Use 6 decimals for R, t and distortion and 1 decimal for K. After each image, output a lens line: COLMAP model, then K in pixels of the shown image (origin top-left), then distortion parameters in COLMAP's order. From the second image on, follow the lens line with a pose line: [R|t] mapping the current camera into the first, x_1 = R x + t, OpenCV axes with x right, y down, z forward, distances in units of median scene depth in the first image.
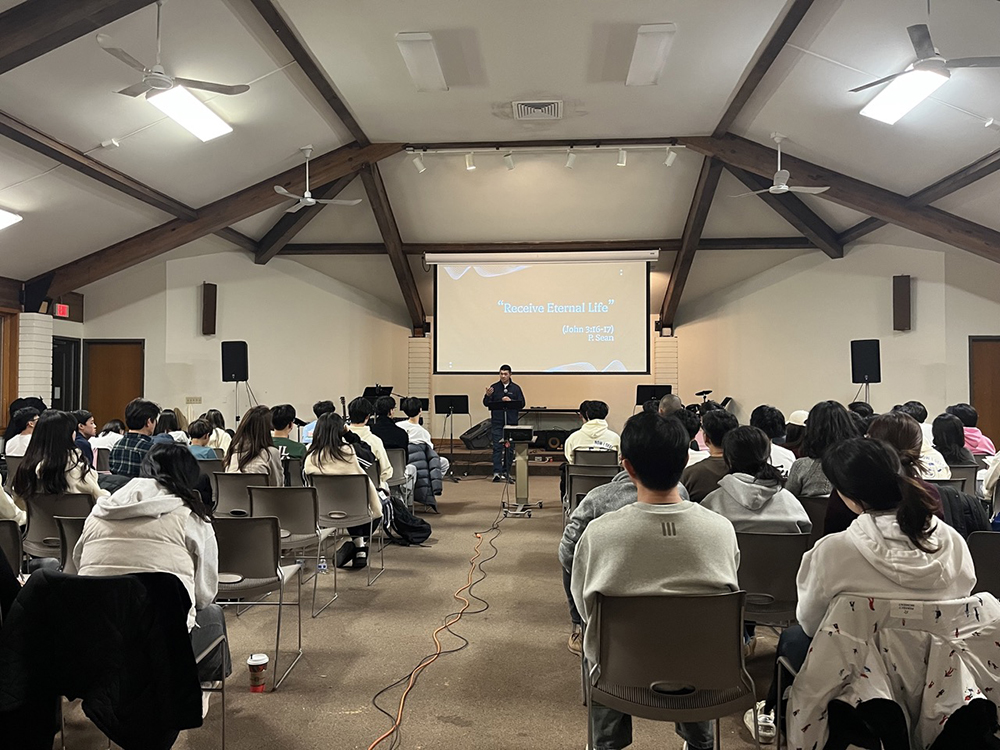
lens RADIAL K [[777.3, 0, 500.0], [0, 777.3, 375.0], [0, 0, 1]] dist [0.034209, -0.000317]
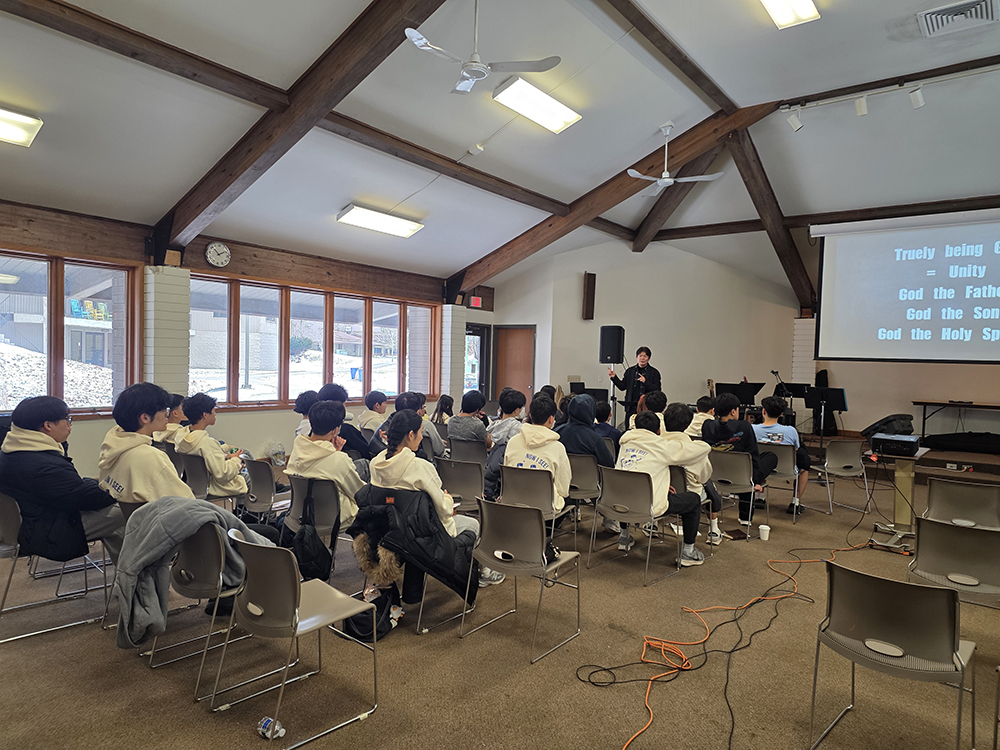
lens RADIAL K [[667.2, 0, 500.0], [0, 667.2, 375.0], [0, 0, 1]] dist [0.068436, -0.036997]
pose [[0.838536, 0.031717, -0.543922, 0.040204], [-0.011556, 0.999115, 0.040446, -0.011350], [0.544723, -0.027630, 0.838161, 0.153653]]
